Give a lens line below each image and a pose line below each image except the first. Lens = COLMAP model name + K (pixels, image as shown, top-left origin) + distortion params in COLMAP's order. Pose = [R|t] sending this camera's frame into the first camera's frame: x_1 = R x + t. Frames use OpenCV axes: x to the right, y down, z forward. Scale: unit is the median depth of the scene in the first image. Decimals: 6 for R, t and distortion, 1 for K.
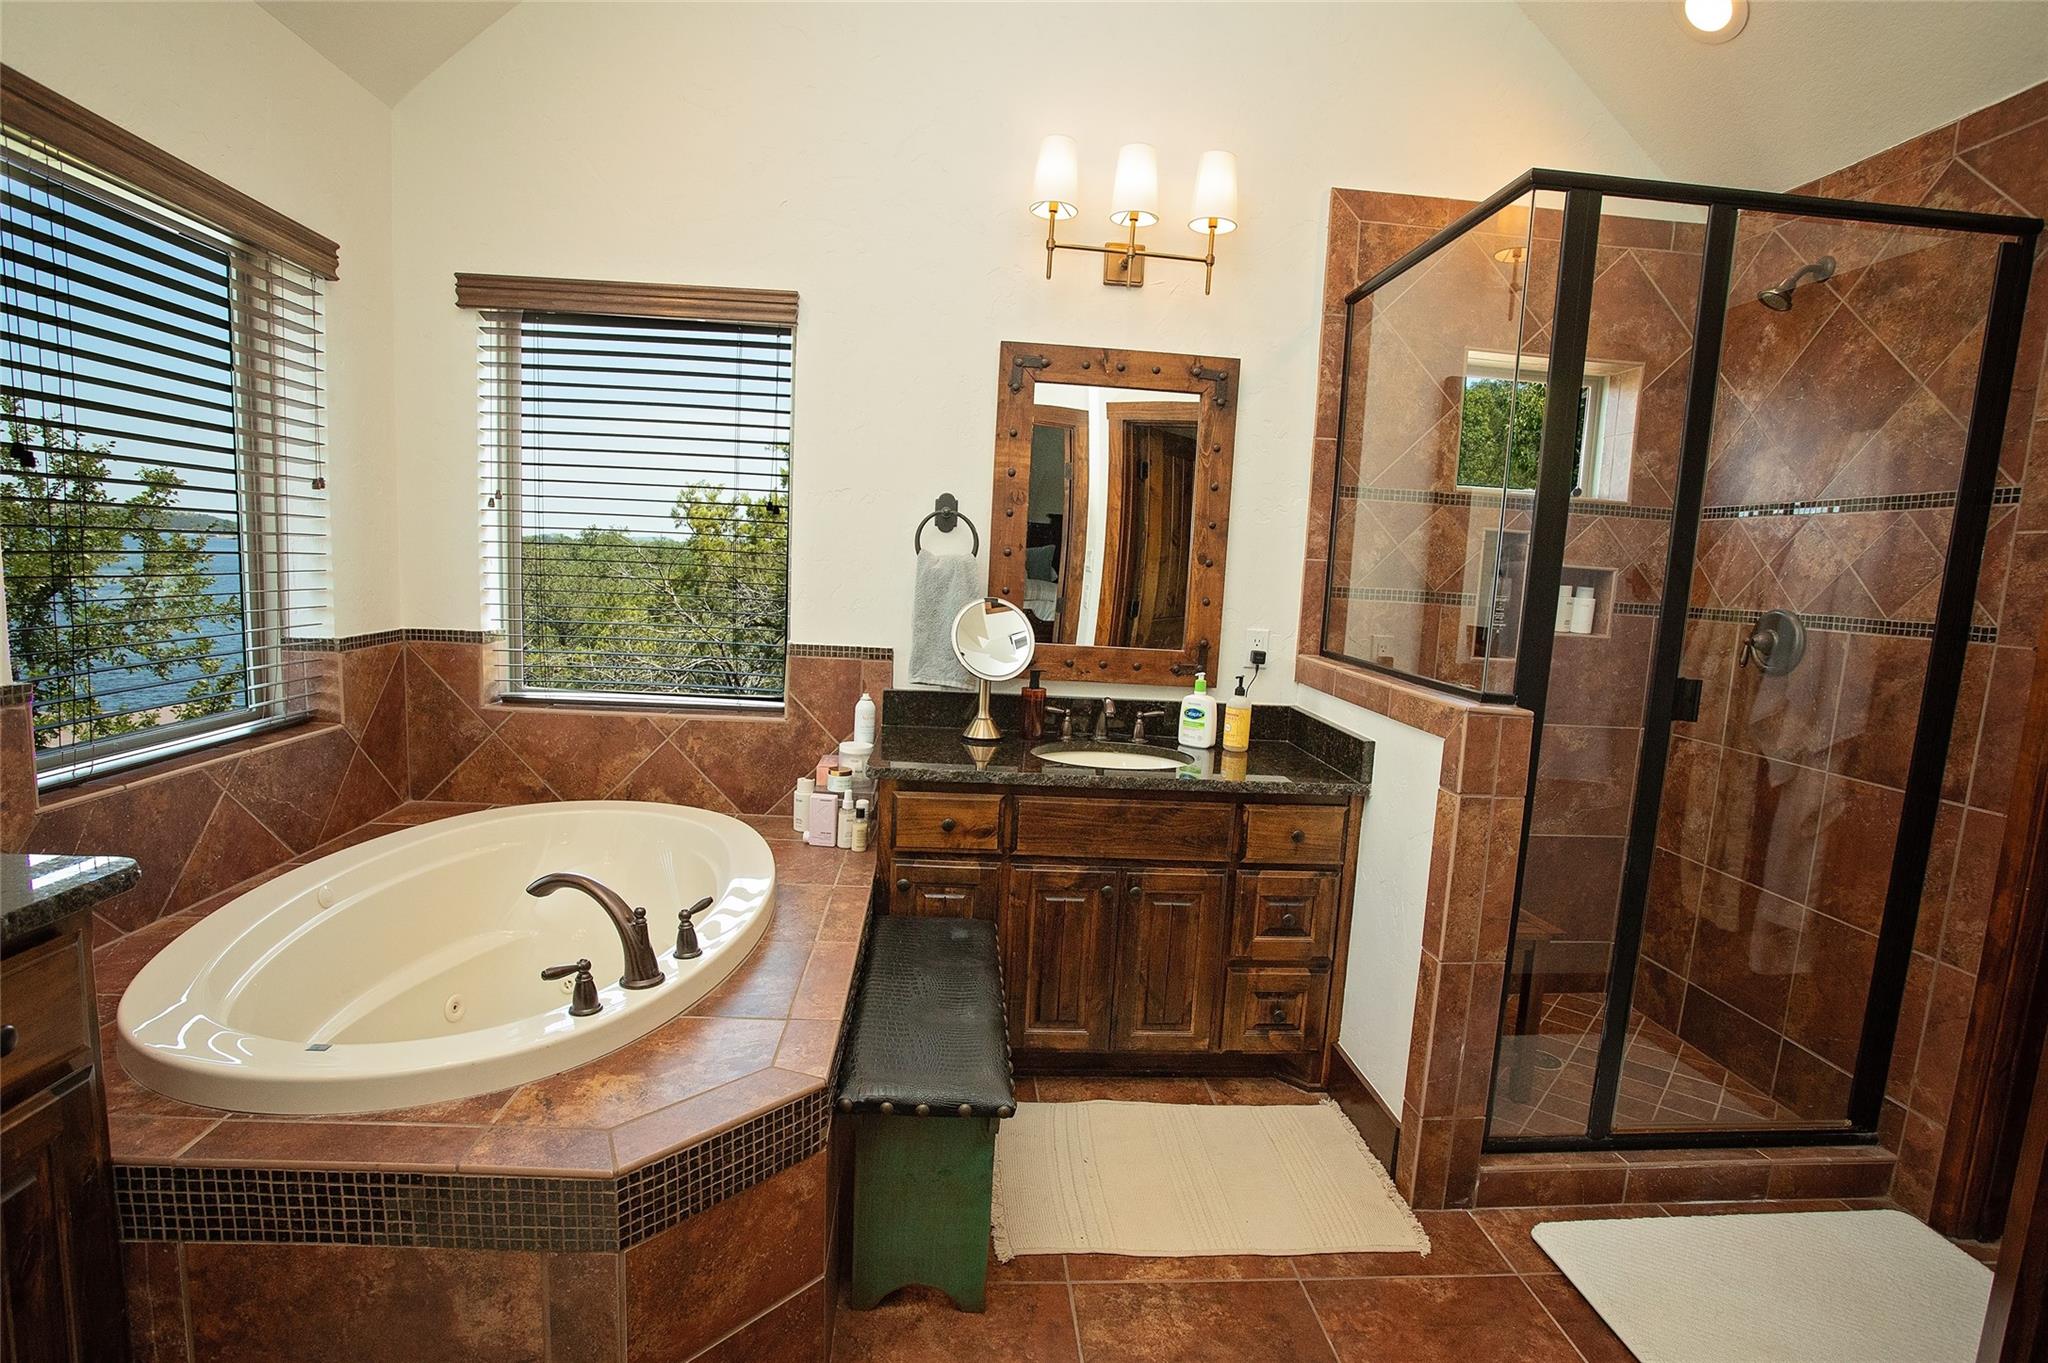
lens RADIAL K [[979.2, 0, 1030.2], [0, 979.2, 690.3], [0, 0, 1]] dist [-0.069901, 0.029663]
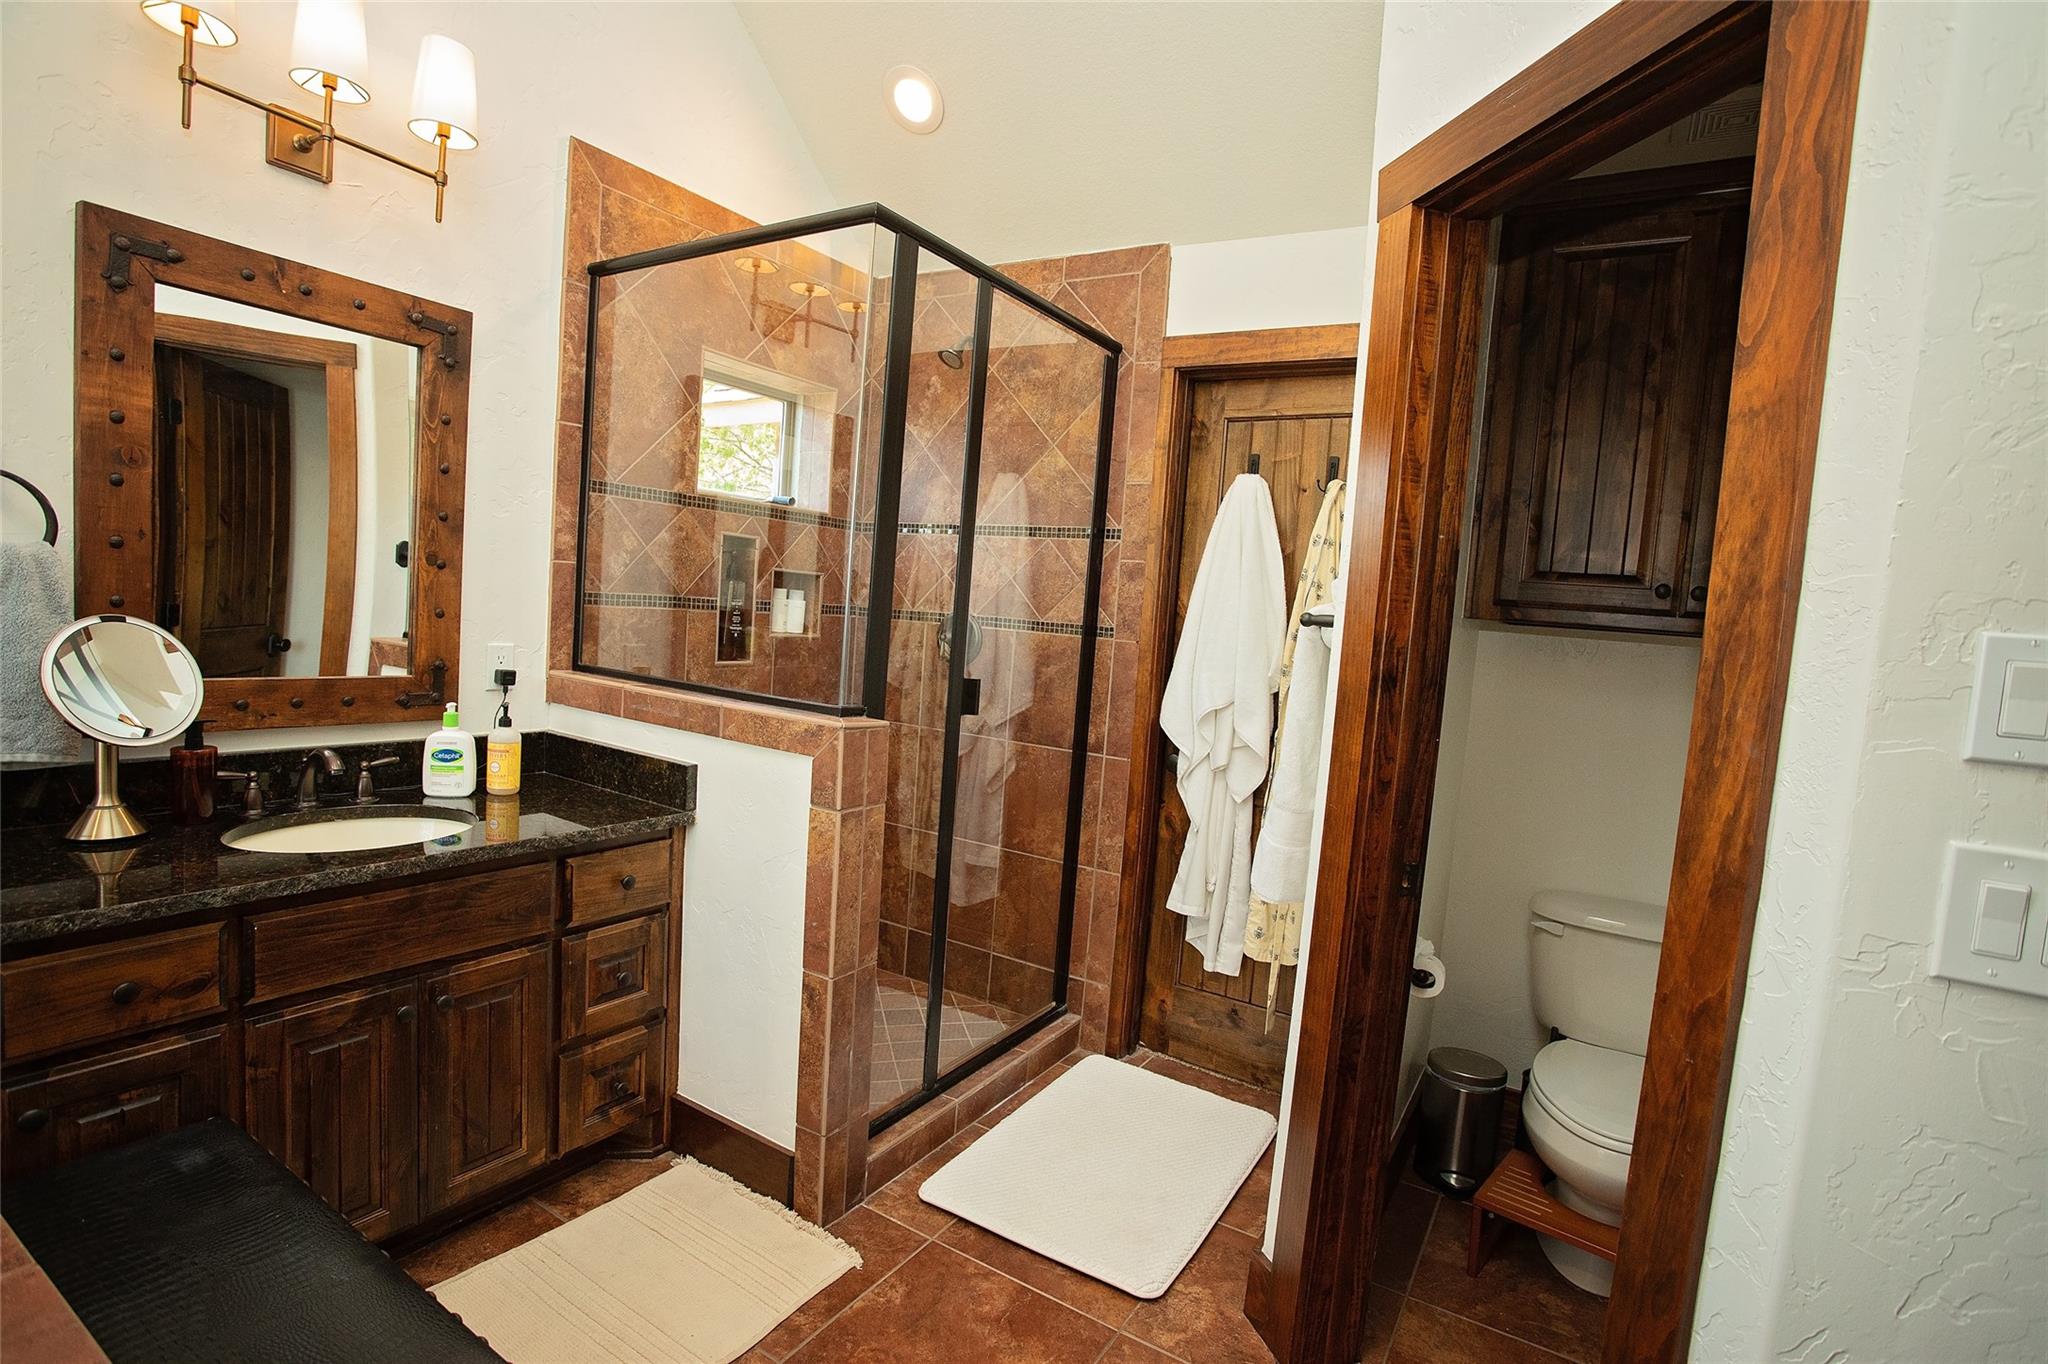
lens RADIAL K [[979.2, 0, 1030.2], [0, 979.2, 690.8], [0, 0, 1]] dist [-0.069901, 0.029663]
pose [[0.602854, -0.075762, 0.794246, -0.181474], [0.061104, 0.996942, 0.048718, -0.042266], [-0.795508, 0.019161, 0.605640, 0.174292]]
